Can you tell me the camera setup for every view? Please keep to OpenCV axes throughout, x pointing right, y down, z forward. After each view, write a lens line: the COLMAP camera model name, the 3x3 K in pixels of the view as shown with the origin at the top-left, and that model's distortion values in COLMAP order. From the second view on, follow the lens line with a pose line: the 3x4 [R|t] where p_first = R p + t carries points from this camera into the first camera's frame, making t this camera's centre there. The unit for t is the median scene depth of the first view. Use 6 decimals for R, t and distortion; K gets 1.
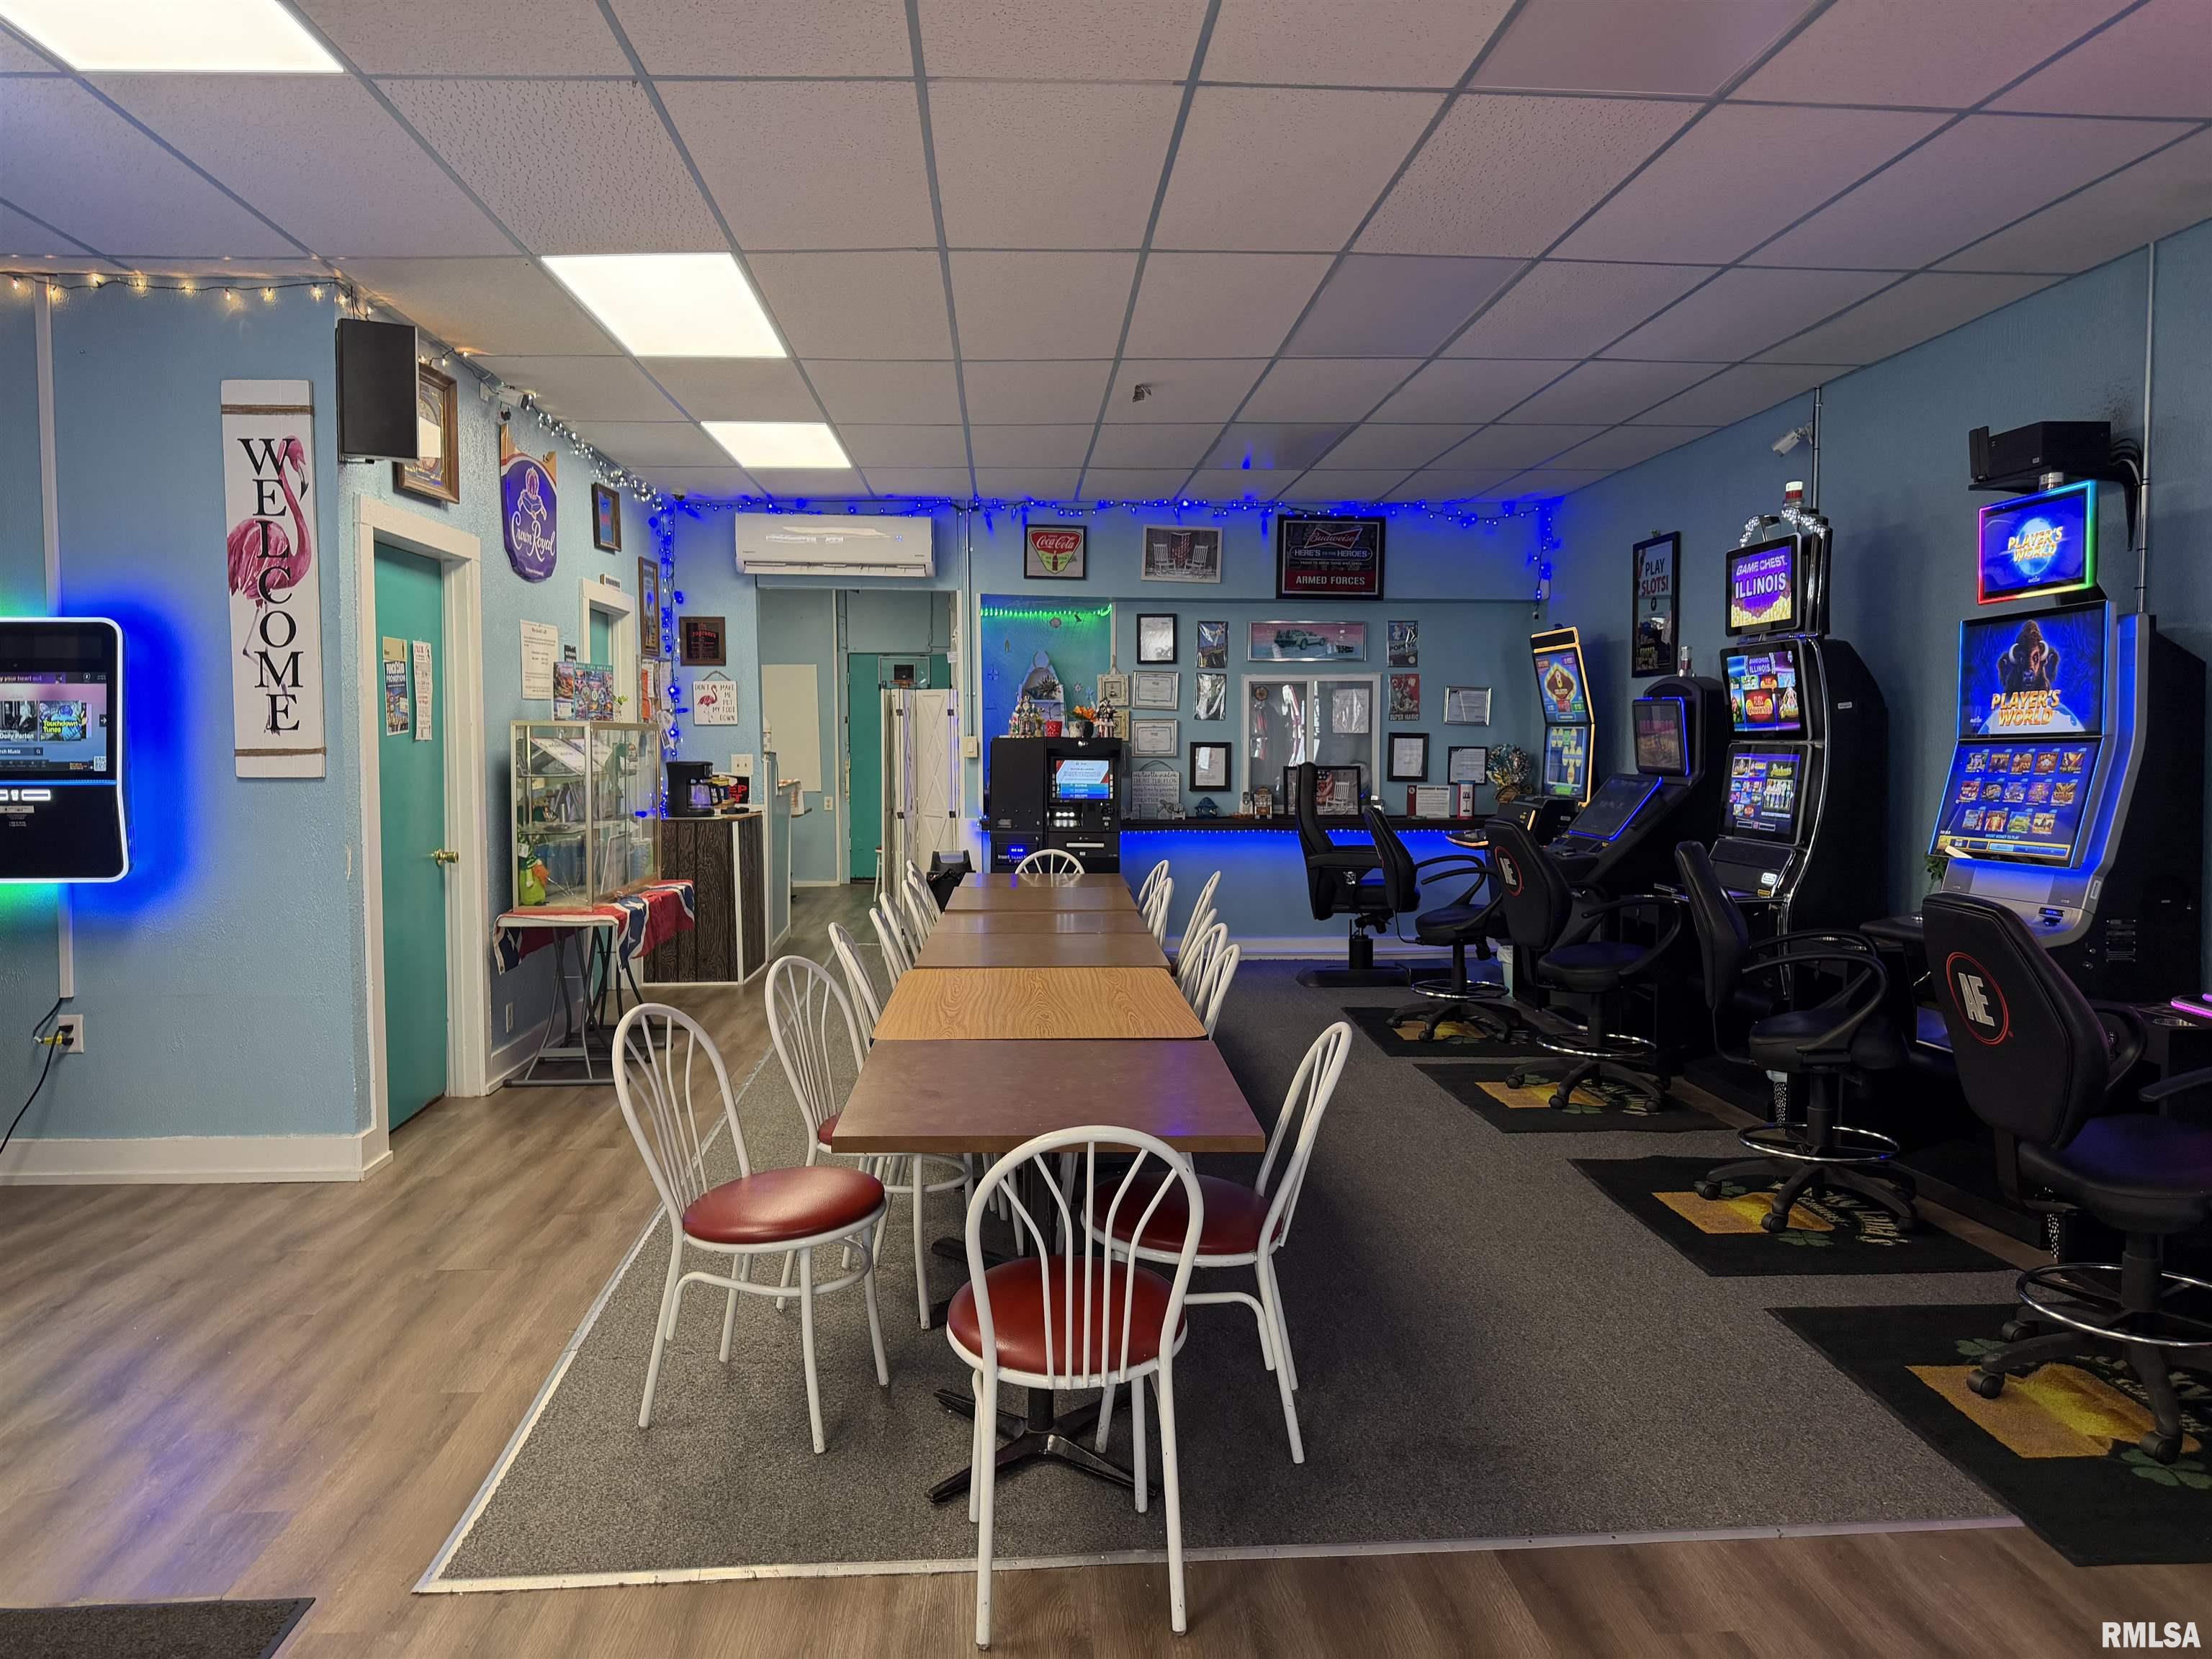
lens RADIAL K [[1522.3, 0, 1106.0], [0, 1522.3, 829.5], [0, 0, 1]] dist [0.003462, -0.037058]
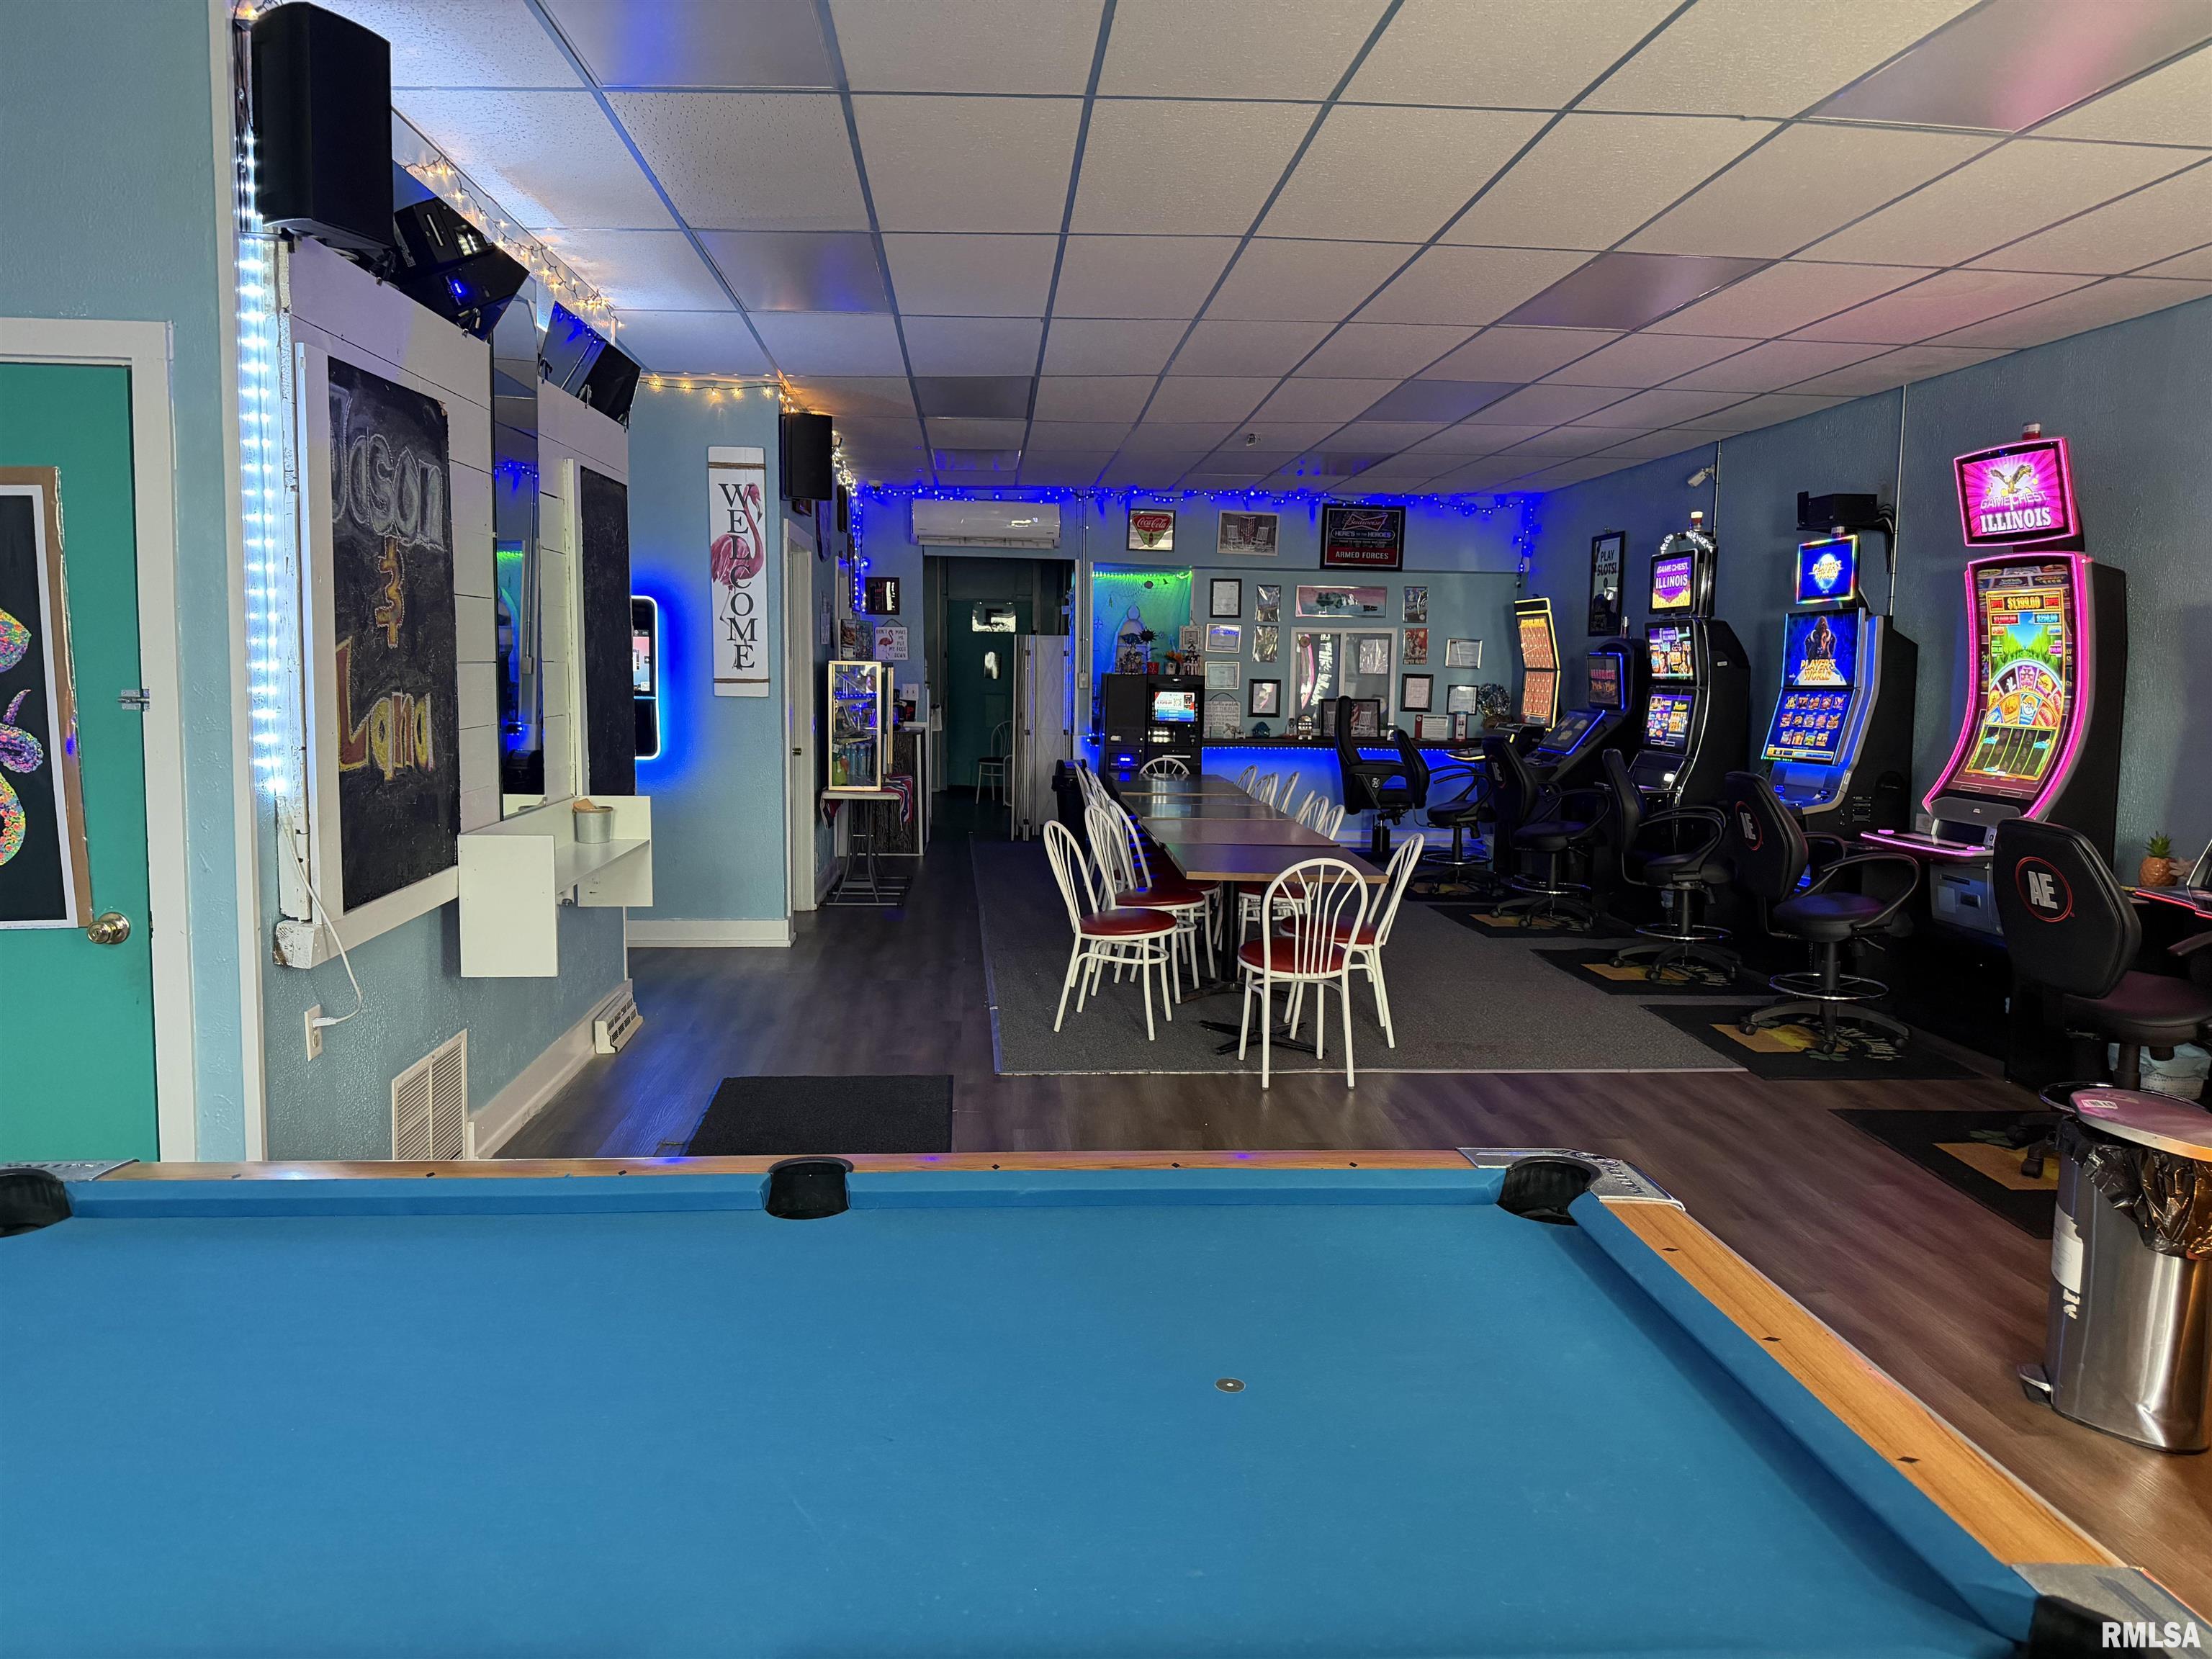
lens RADIAL K [[1522.5, 0, 1095.7], [0, 1522.5, 852.3], [0, 0, 1]] dist [0.003971, -0.000966]
pose [[0.999840, 0.013074, 0.012238, -0.148912], [-0.013797, 0.998044, 0.060974, 0.021197], [-0.011417, -0.061133, 0.998064, -0.499429]]
